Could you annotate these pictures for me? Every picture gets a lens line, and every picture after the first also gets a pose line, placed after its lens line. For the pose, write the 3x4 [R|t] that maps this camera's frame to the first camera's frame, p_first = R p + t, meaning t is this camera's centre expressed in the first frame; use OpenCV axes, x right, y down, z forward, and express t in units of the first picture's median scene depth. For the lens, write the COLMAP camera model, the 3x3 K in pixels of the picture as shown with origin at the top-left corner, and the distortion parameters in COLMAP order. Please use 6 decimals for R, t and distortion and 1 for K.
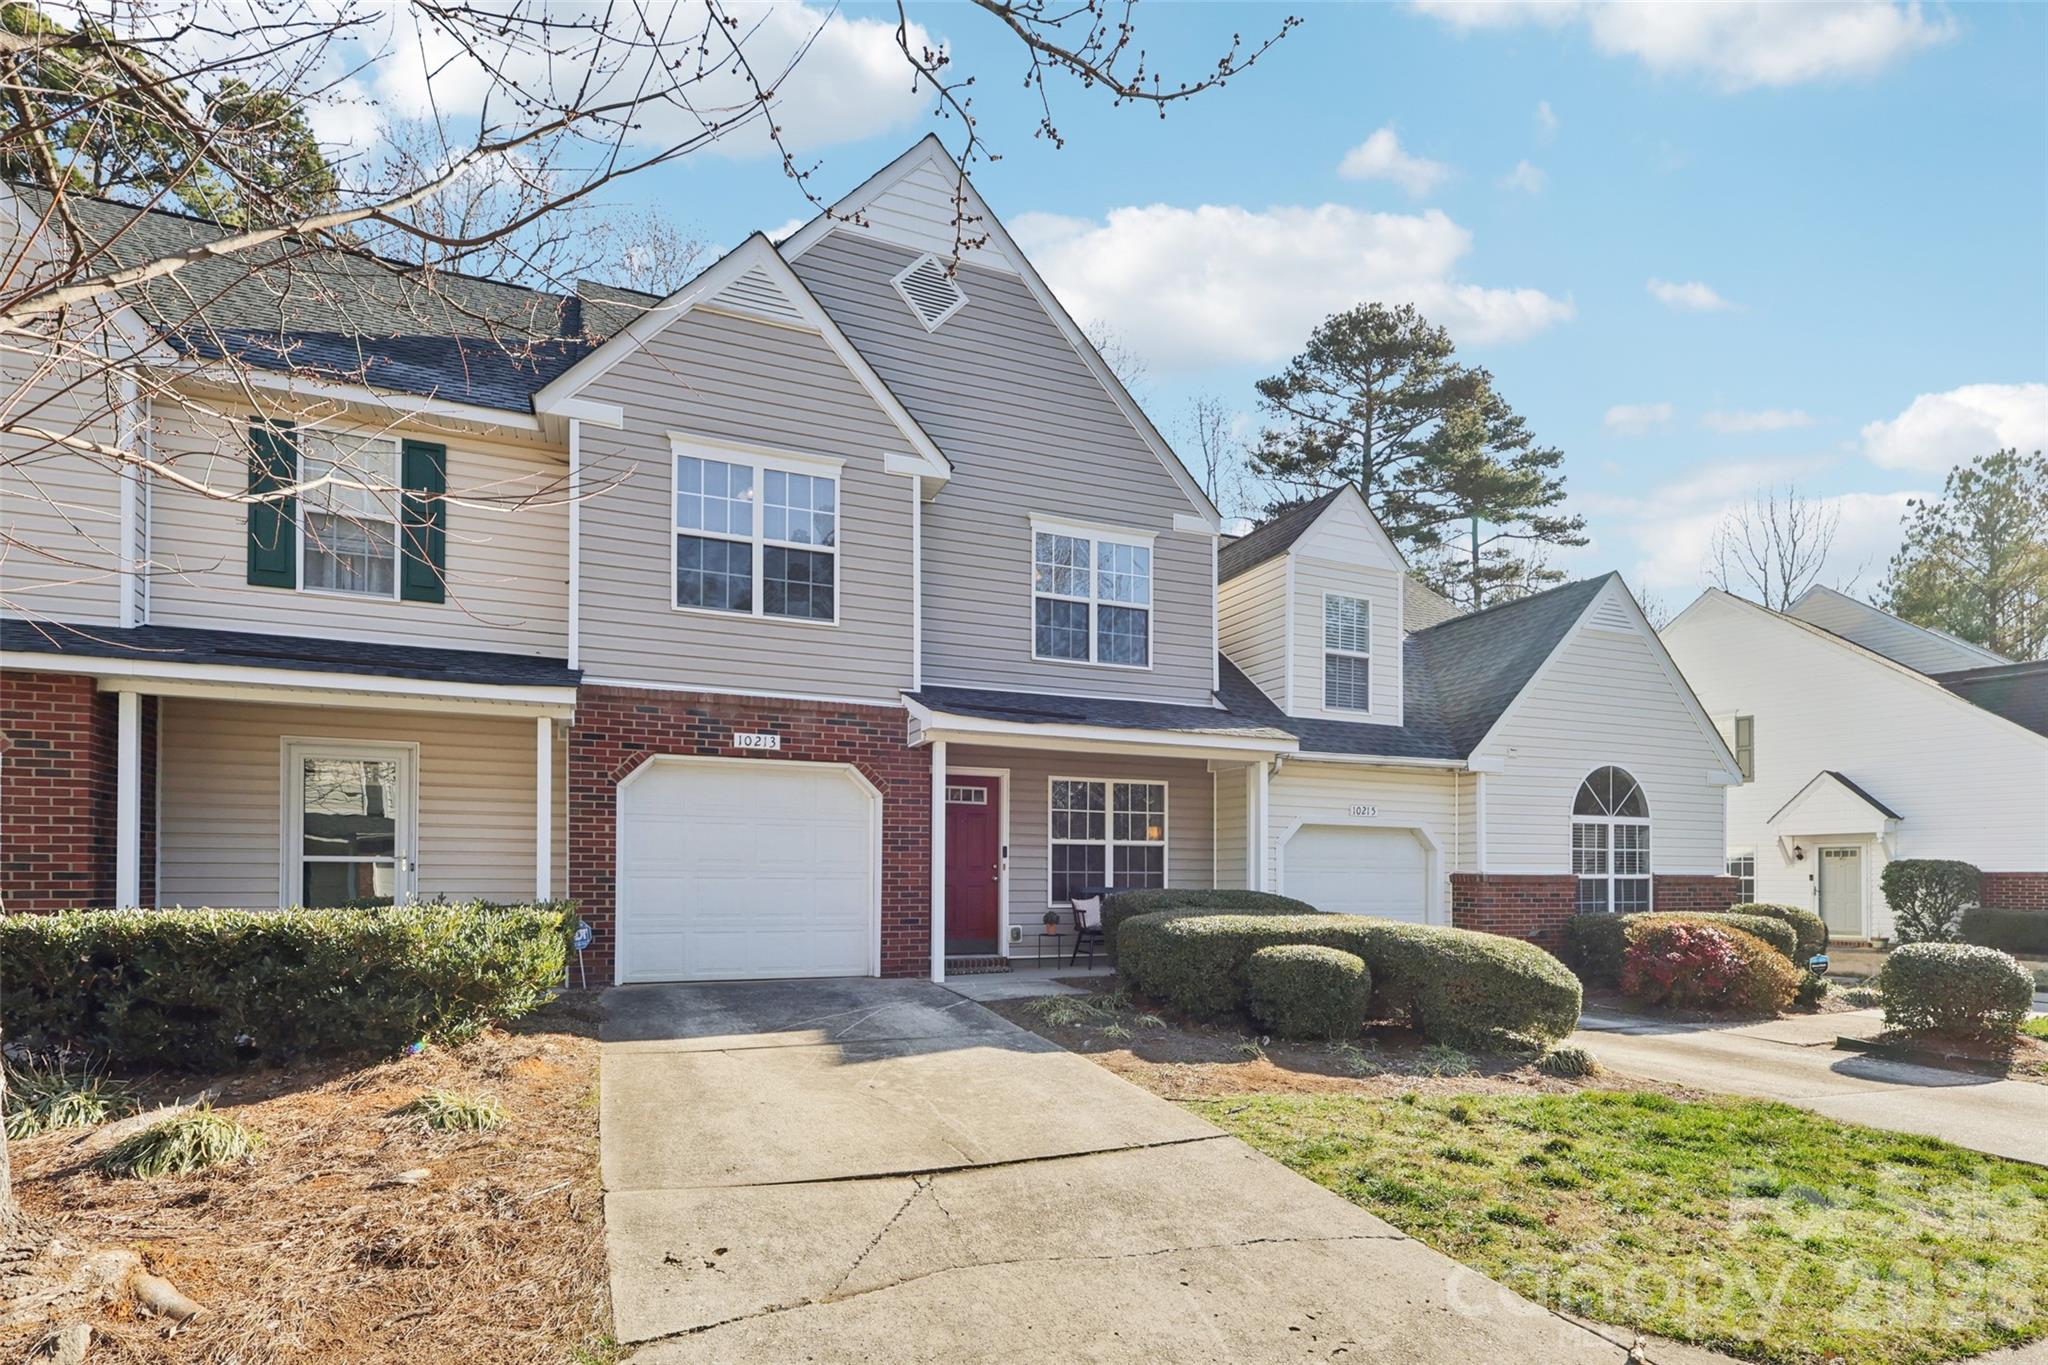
lens RADIAL K [[1019.5, 0, 1021.8], [0, 1019.5, 872.1], [0, 0, 1]] dist [0.002176, 0.000039]
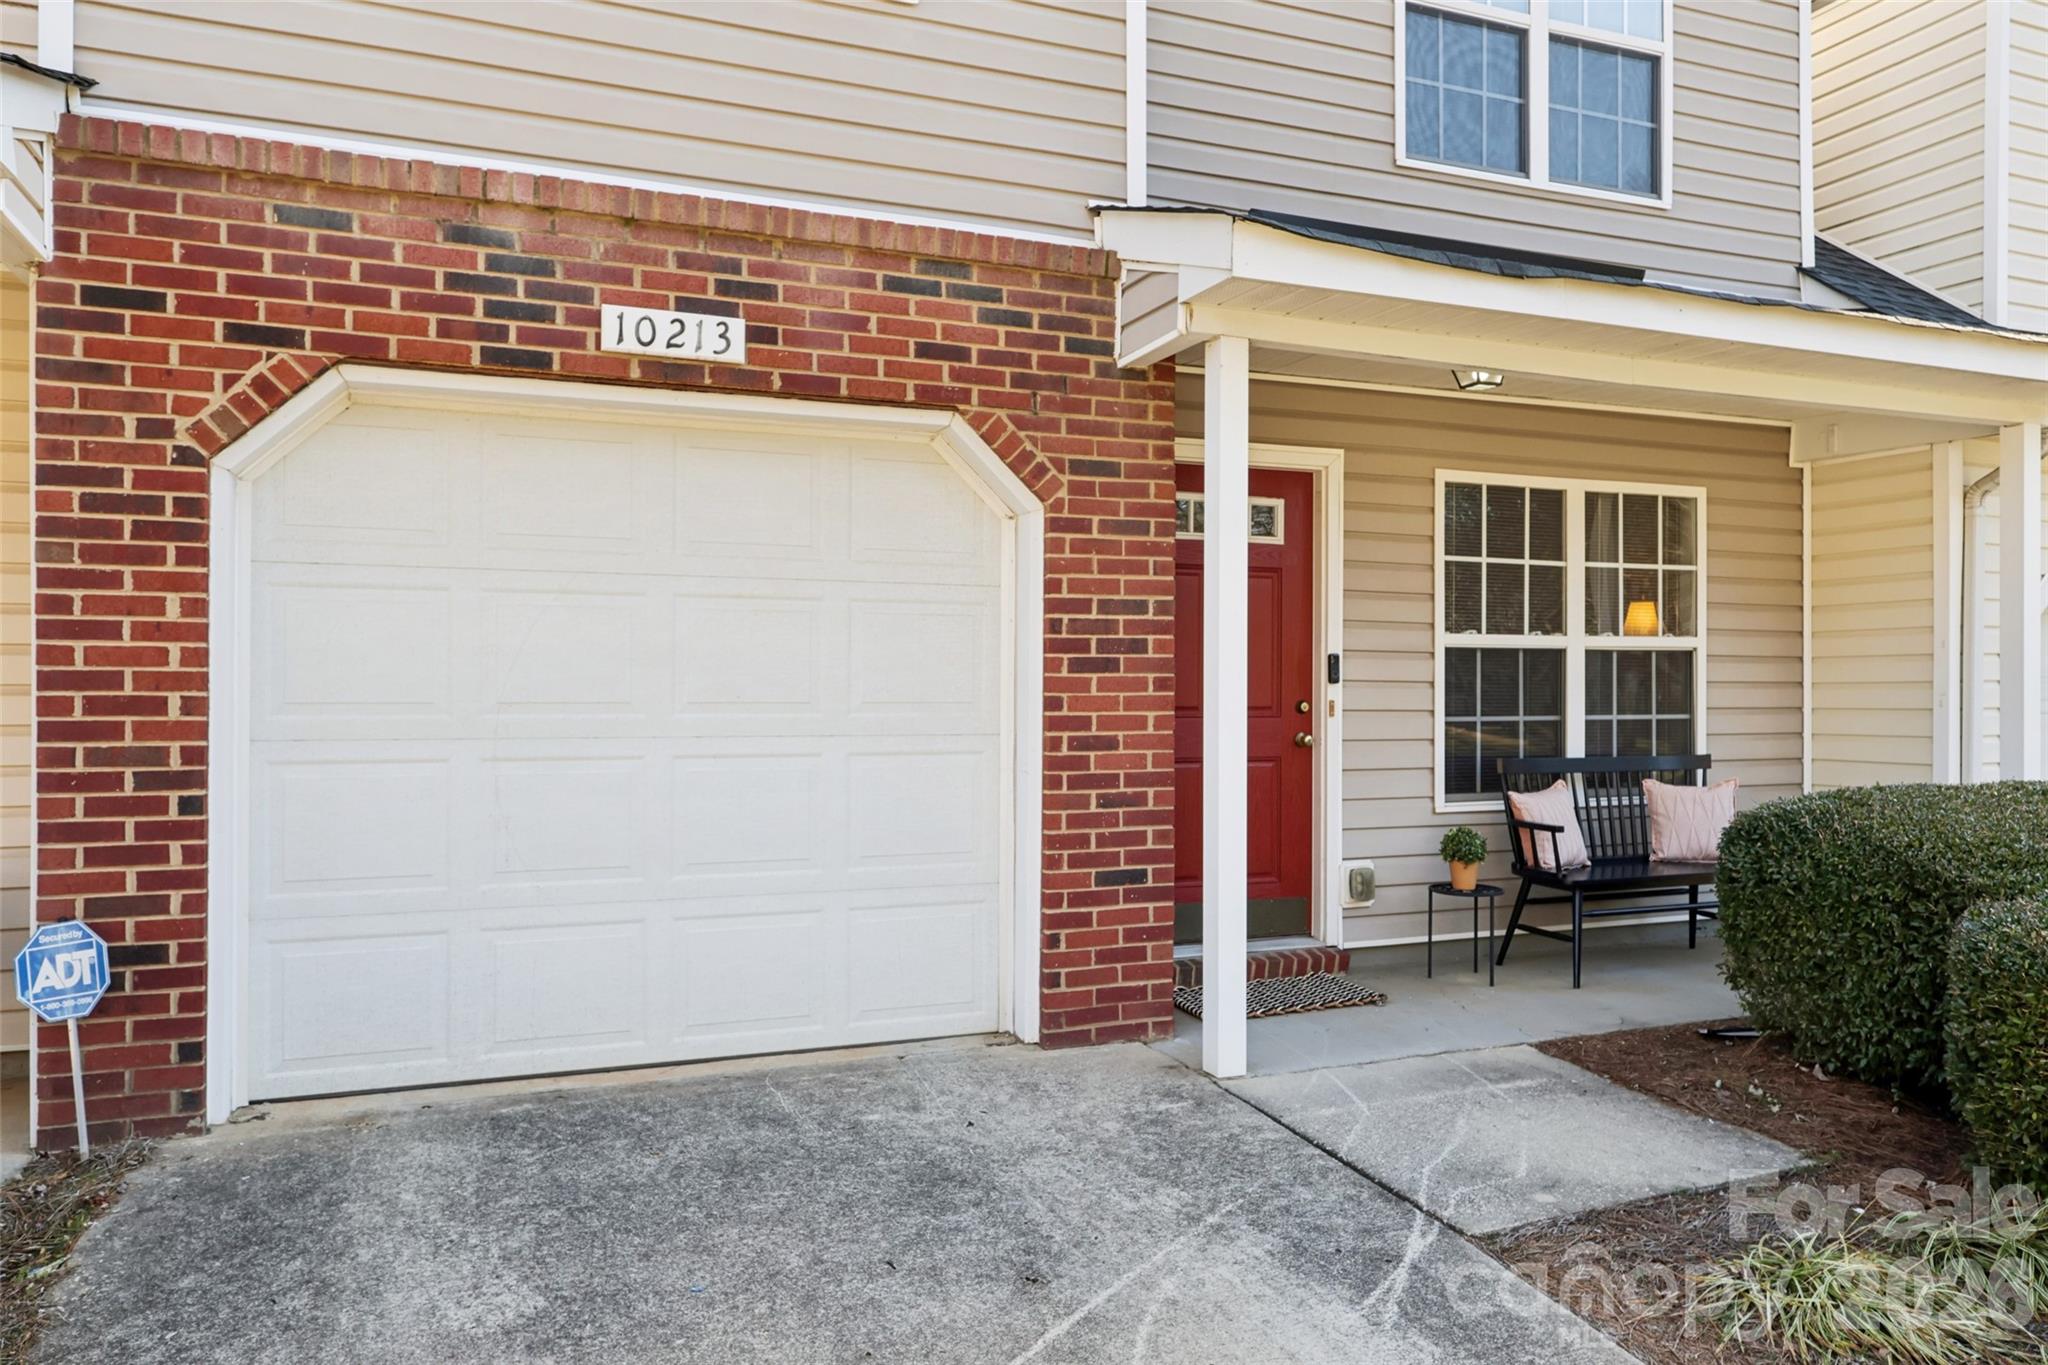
lens RADIAL K [[1388.7, 0, 1024.0], [0, 1388.7, 682.5], [0, 0, 1]] dist [0.003637, 0.003957]
pose [[0.999560, -0.002663, -0.029541, -0.134209], [0.002832, 0.999980, 0.005658, -0.020766], [0.029525, -0.005740, 0.999548, 0.554329]]
